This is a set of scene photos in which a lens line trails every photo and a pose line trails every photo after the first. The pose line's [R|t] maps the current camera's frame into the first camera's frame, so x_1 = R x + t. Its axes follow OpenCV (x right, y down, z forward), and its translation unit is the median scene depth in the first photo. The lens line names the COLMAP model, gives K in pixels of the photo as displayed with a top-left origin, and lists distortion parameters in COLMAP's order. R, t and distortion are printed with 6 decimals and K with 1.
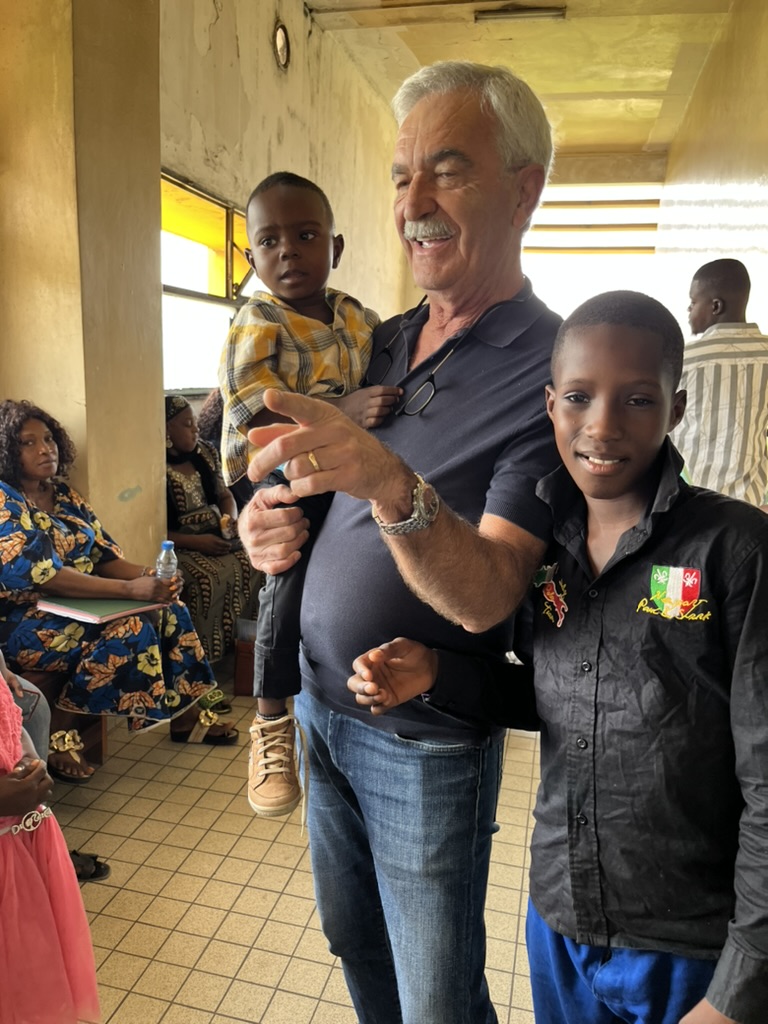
lens RADIAL K [[779.7, 0, 381.2], [0, 779.7, 502.8], [0, 0, 1]] dist [-0.002701, -0.021022]
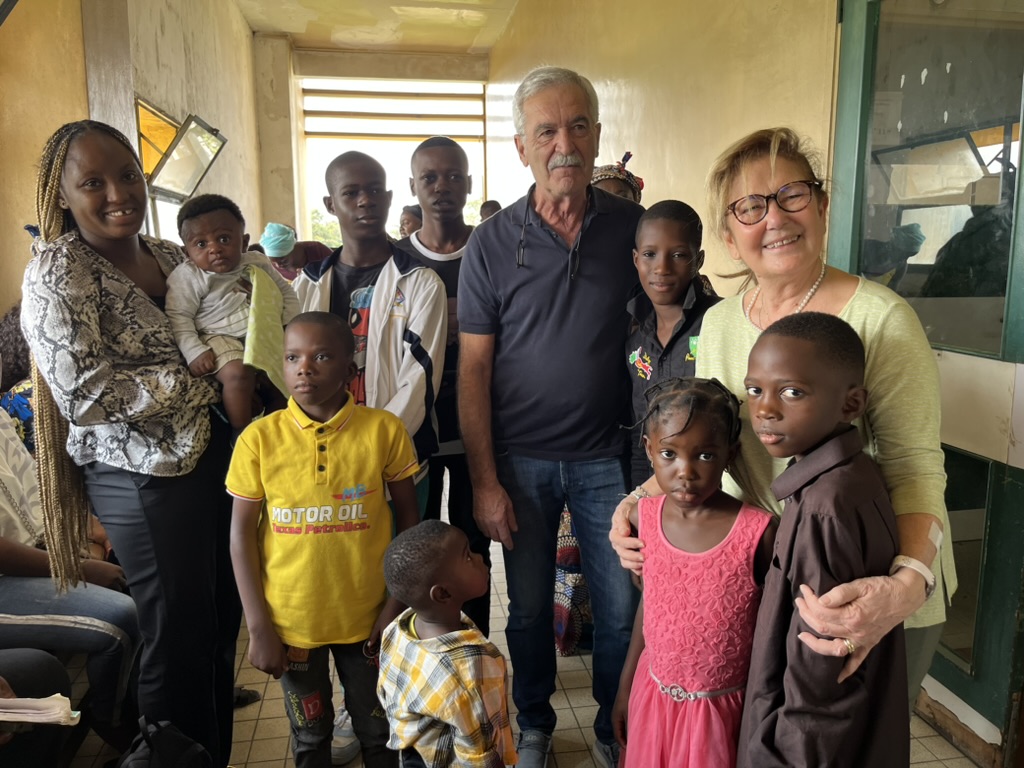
lens RADIAL K [[779.7, 0, 513.1], [0, 779.7, 386.5], [0, 0, 1]] dist [-0.002701, -0.021022]
pose [[0.918071, -0.100424, 0.383484, -0.147761], [0.099601, 0.994783, 0.022059, 0.020013], [-0.383698, 0.017944, 0.923284, -0.107104]]
